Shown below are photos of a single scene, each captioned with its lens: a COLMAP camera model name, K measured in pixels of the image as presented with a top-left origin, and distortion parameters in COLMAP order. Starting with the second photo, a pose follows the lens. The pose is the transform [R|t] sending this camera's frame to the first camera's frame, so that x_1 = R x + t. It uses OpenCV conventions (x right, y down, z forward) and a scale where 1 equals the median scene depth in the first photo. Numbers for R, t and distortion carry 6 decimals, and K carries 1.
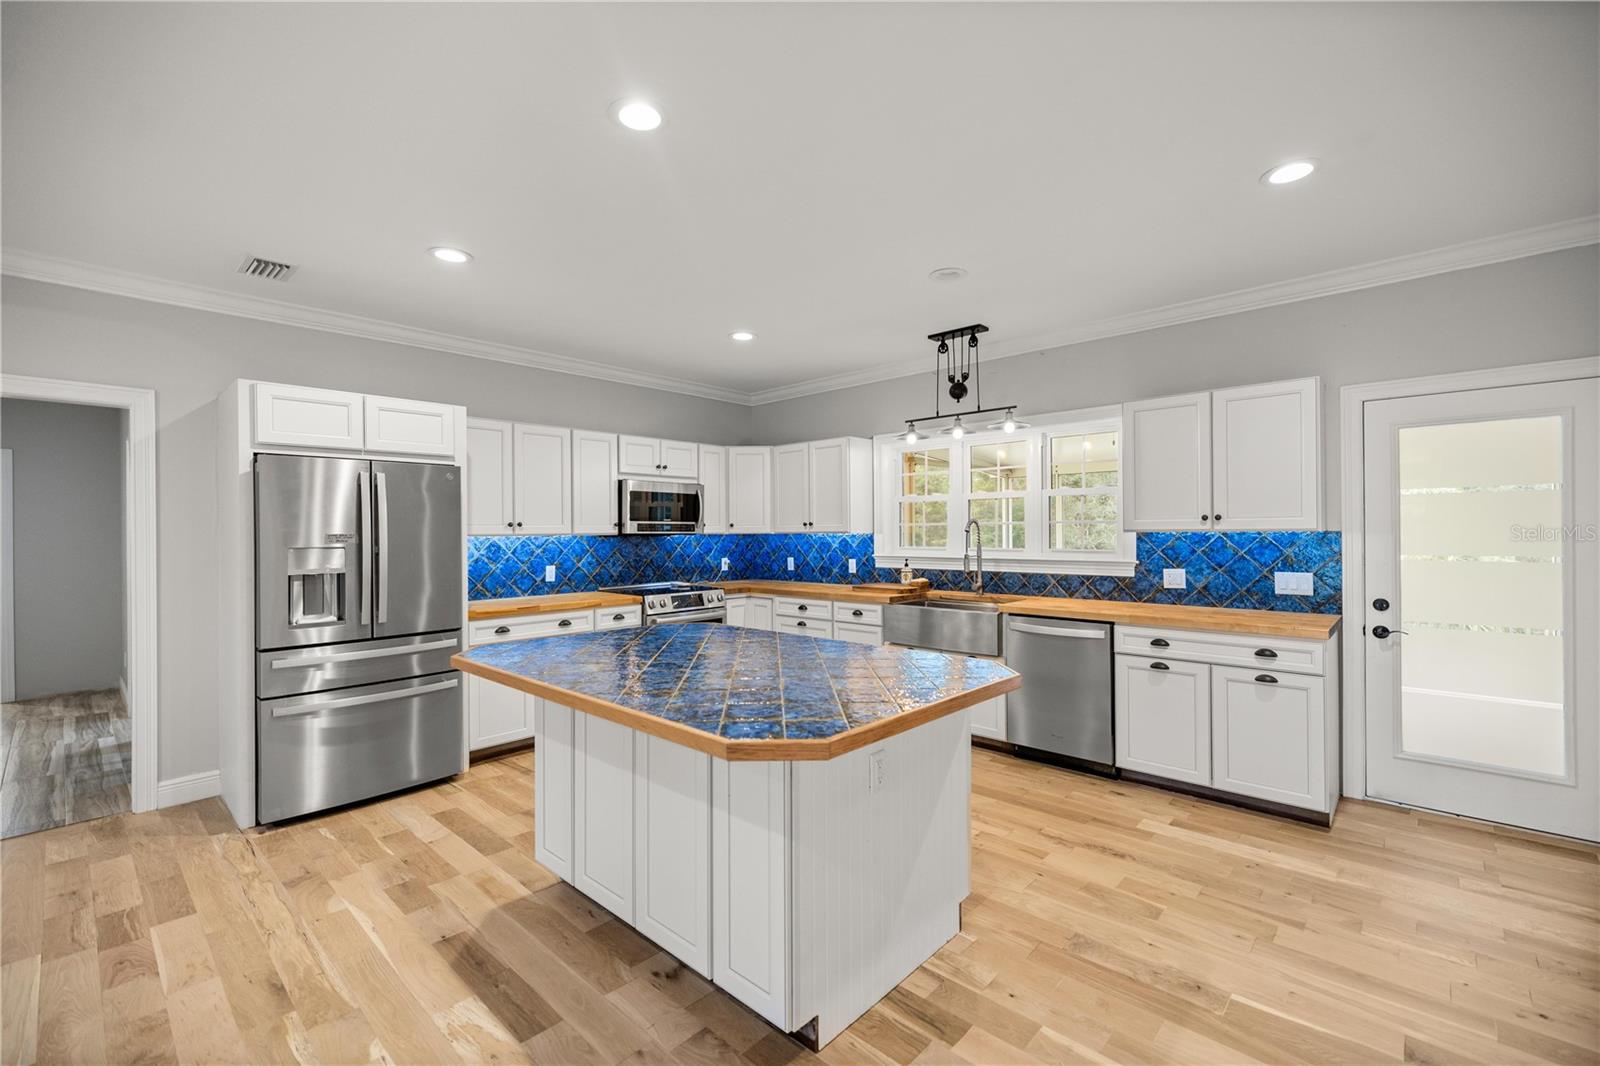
lens RADIAL K [[679.0, 0, 798.7], [0, 679.0, 527.1], [0, 0, 1]] dist [-0.002016, 0.000222]
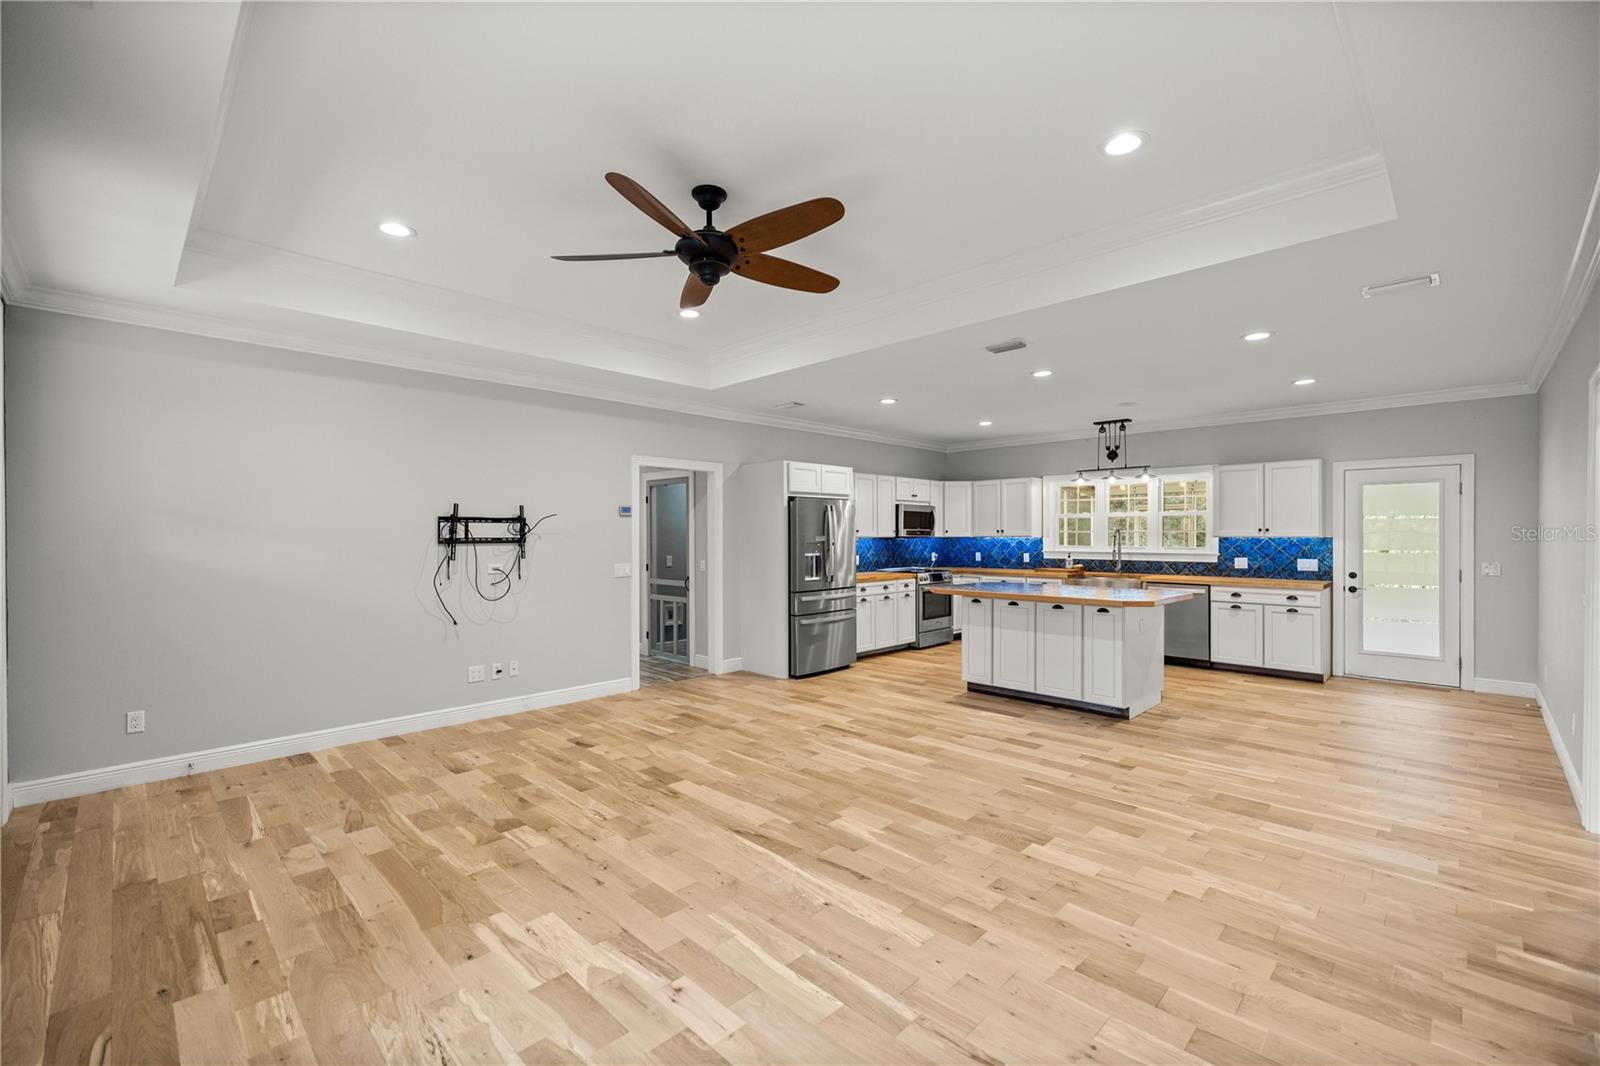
lens RADIAL K [[679.0, 0, 795.6], [0, 679.0, 533.4], [0, 0, 1]] dist [-0.002016, 0.000222]
pose [[0.999477, 0.005274, -0.031912, -0.561792], [-0.005120, 0.999975, 0.004888, -0.006070], [0.031937, -0.004722, 0.999479, -0.824744]]
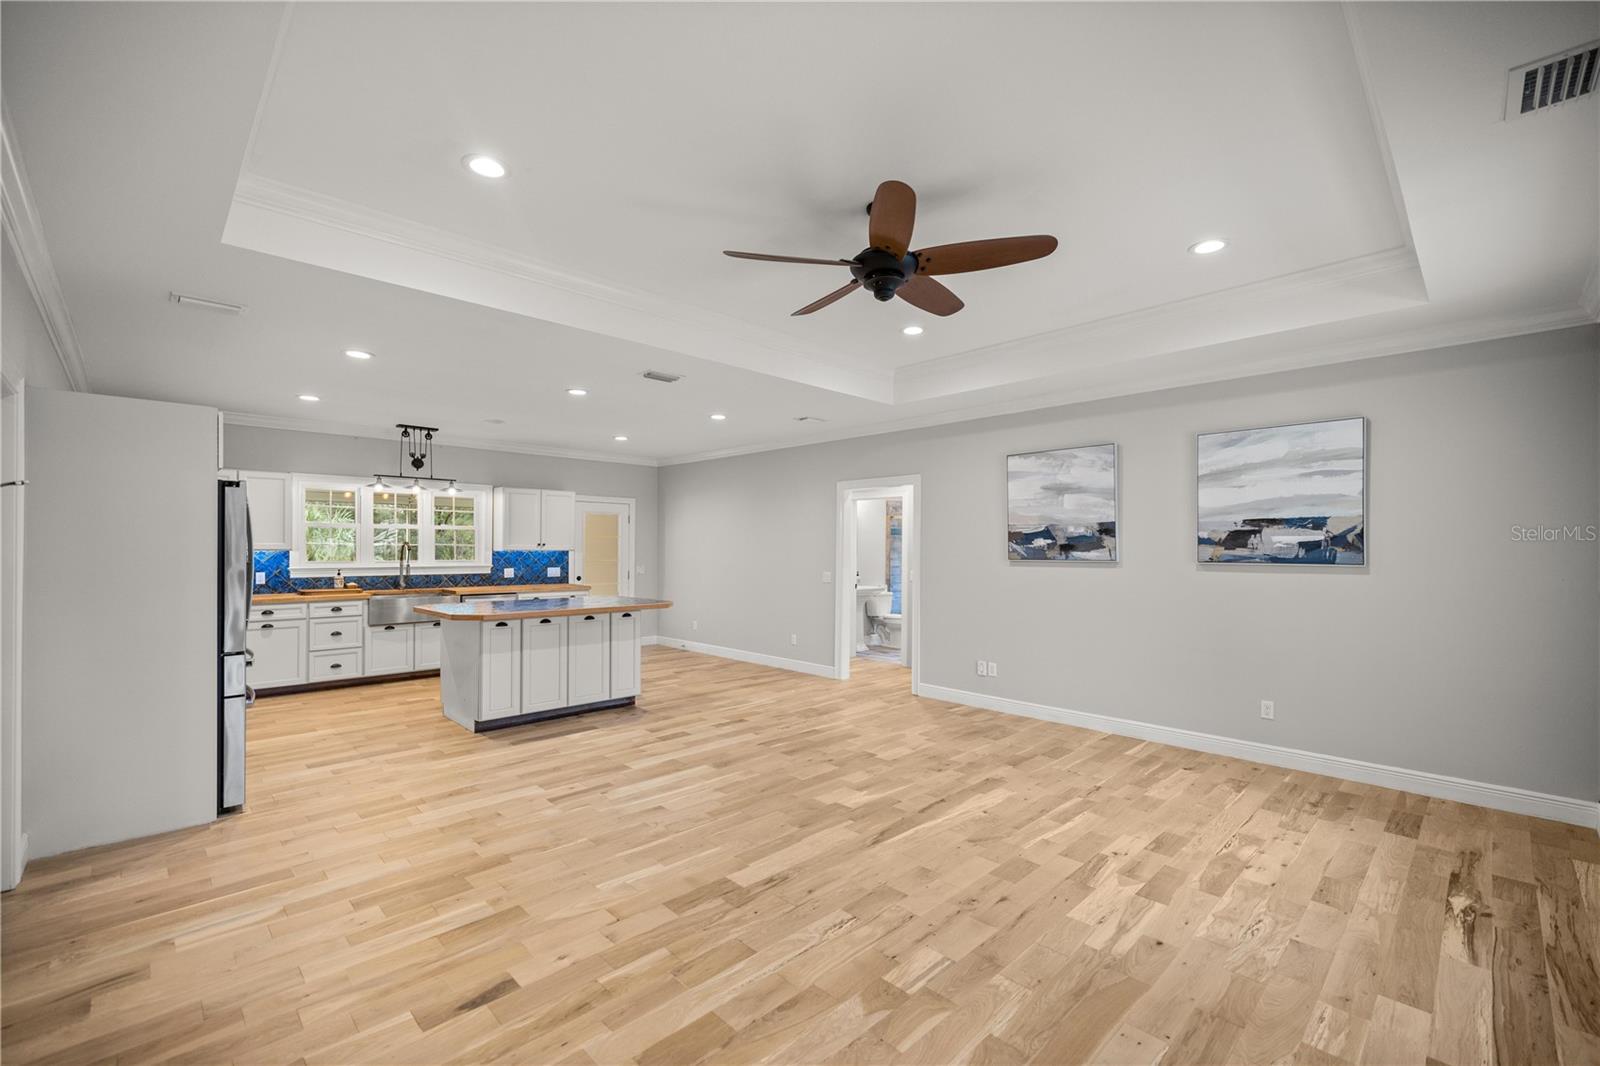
lens RADIAL K [[679.0, 0, 799.1], [0, 679.0, 544.9], [0, 0, 1]] dist [-0.002016, 0.000222]
pose [[0.044206, 0.011379, 0.998958, -1.459892], [-0.011915, 0.999870, -0.010862, 0.001169], [-0.998951, -0.011422, 0.044336, 0.013179]]
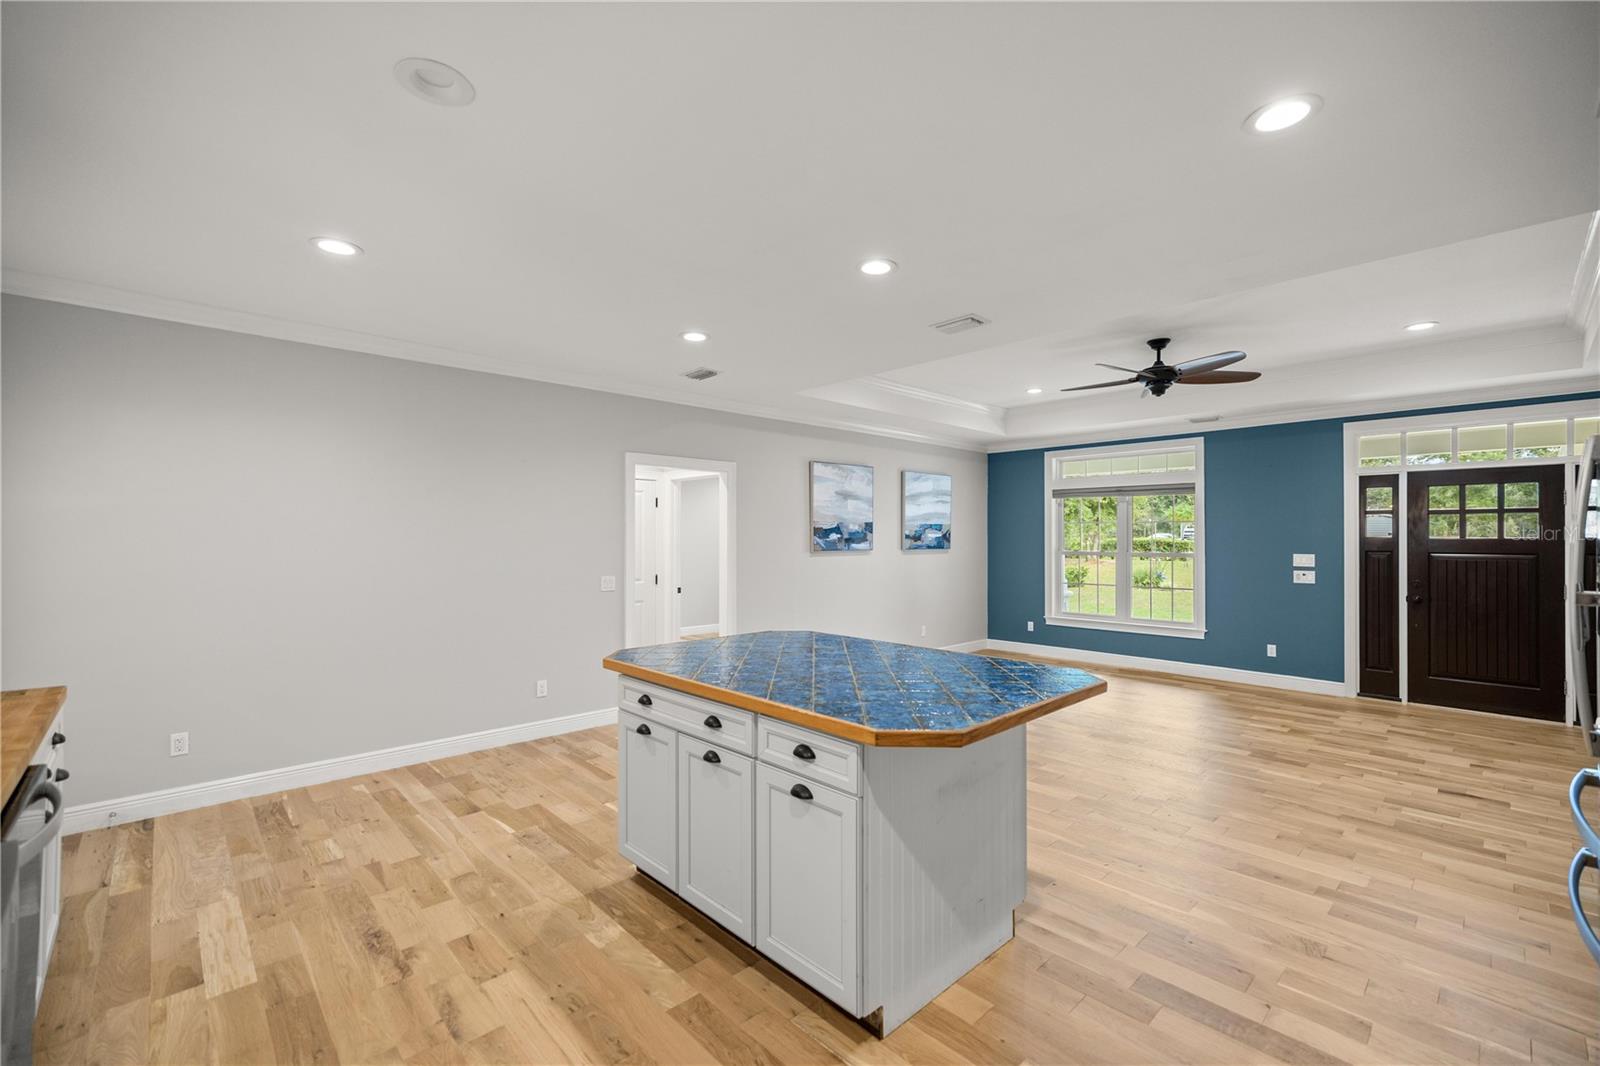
lens RADIAL K [[679.0, 0, 793.2], [0, 679.0, 534.0], [0, 0, 1]] dist [-0.002016, 0.000222]
pose [[-0.997390, 0.004452, 0.072062, -0.082859], [0.003386, 0.999883, -0.014916, -0.006087], [-0.072120, -0.014633, -0.997289, 1.289224]]
